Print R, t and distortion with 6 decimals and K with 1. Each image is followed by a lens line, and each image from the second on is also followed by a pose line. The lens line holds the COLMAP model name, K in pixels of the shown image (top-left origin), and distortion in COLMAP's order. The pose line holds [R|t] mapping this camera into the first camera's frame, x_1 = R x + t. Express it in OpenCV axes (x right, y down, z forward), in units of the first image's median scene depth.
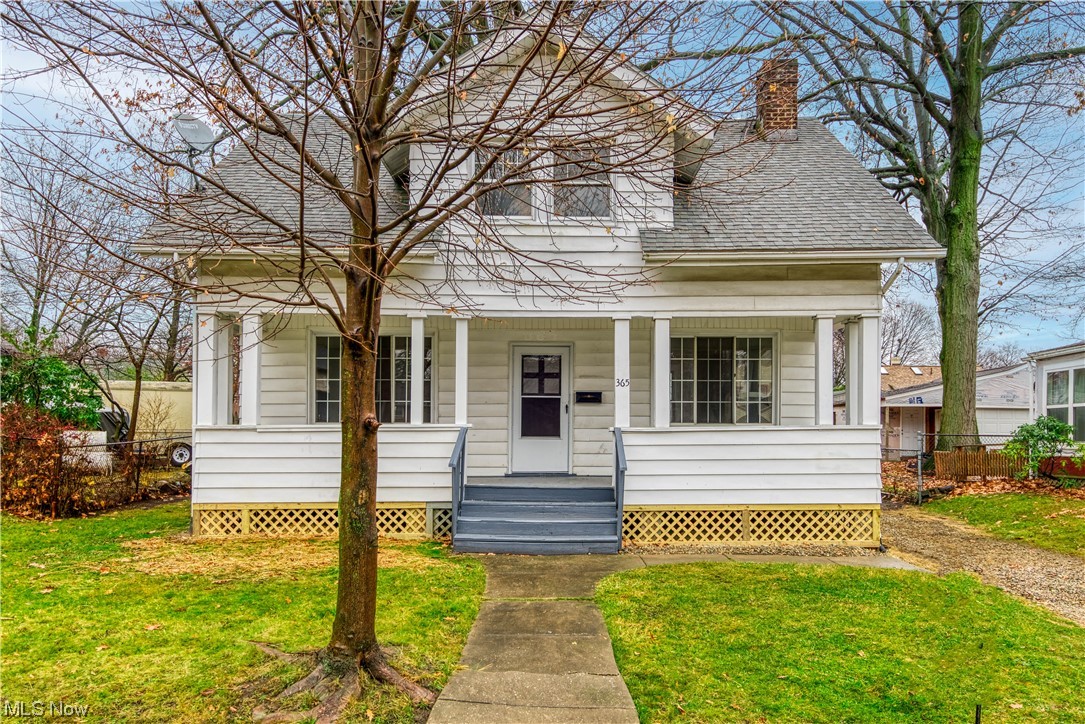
lens RADIAL K [[812.5, 0, 548.6], [0, 812.5, 358.7], [0, 0, 1]] dist [-0.002198, 0.029086]
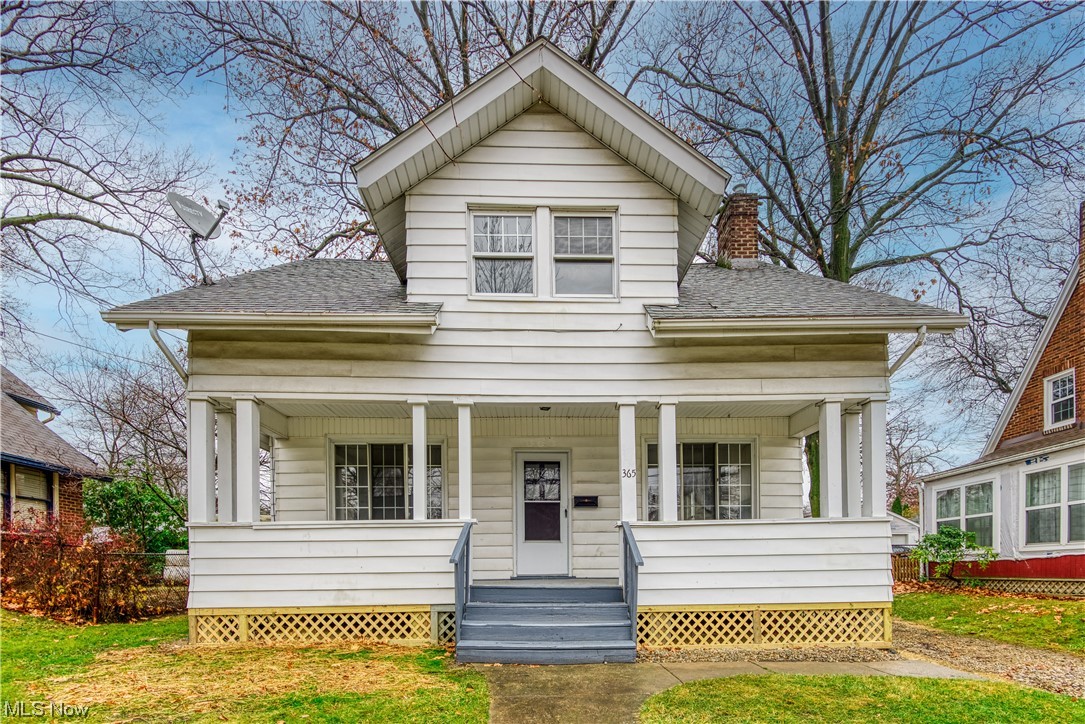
lens RADIAL K [[504.0, 0, 509.9], [0, 504.0, 402.2], [0, 0, 1]] dist [0.000900, -0.003718]
pose [[0.998596, -0.028389, -0.044728, -0.021448], [0.018472, 0.977895, -0.208280, 0.065174], [0.049652, 0.207161, 0.977046, 0.357178]]
